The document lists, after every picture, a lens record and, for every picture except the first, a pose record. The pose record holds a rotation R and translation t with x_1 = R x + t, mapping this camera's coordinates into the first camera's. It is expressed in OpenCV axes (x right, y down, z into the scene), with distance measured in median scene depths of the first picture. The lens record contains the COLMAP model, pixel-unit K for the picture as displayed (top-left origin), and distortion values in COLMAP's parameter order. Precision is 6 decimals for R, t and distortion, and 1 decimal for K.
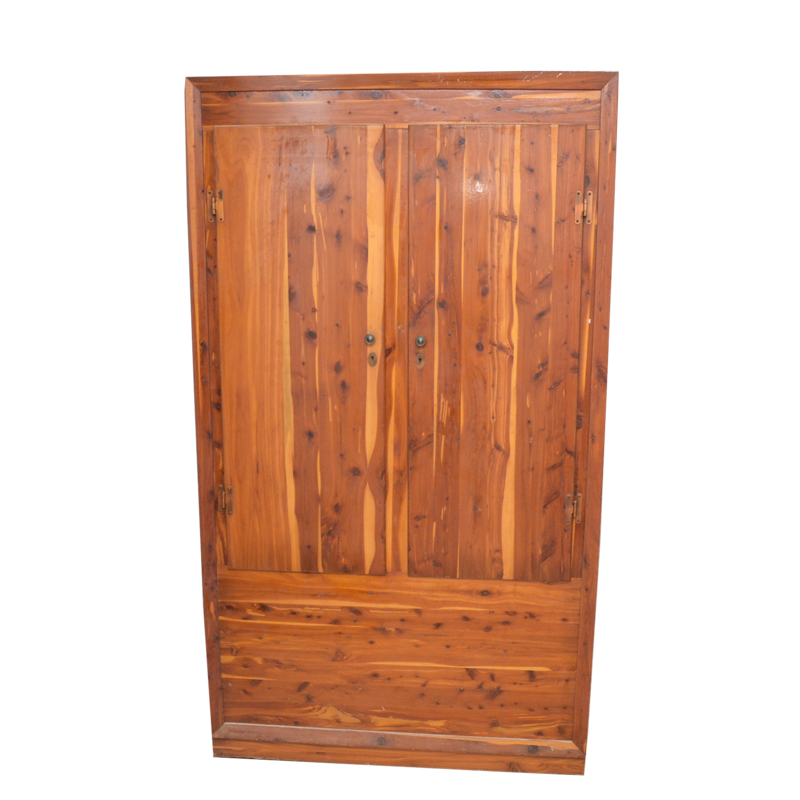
lens RADIAL K [[826.2, 0, 396.7], [0, 826.2, 400.5], [0, 0, 1]] dist [-0.071986, 0.000000]
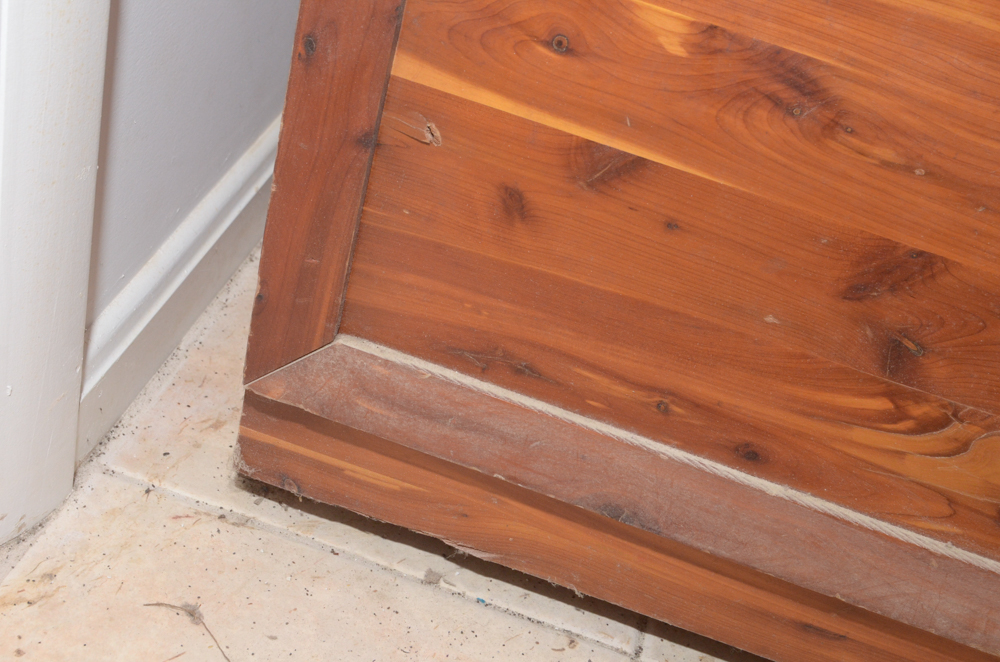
lens RADIAL K [[1471.8, 0, 499.8], [0, 1471.8, 331.4], [0, 0, 1]] dist [0.059741, 0.000000]
pose [[0.959908, 0.279601, 0.020015, -0.181154], [-0.261199, 0.866244, 0.425906, 0.249813], [0.101746, -0.414058, 0.904546, 0.709306]]
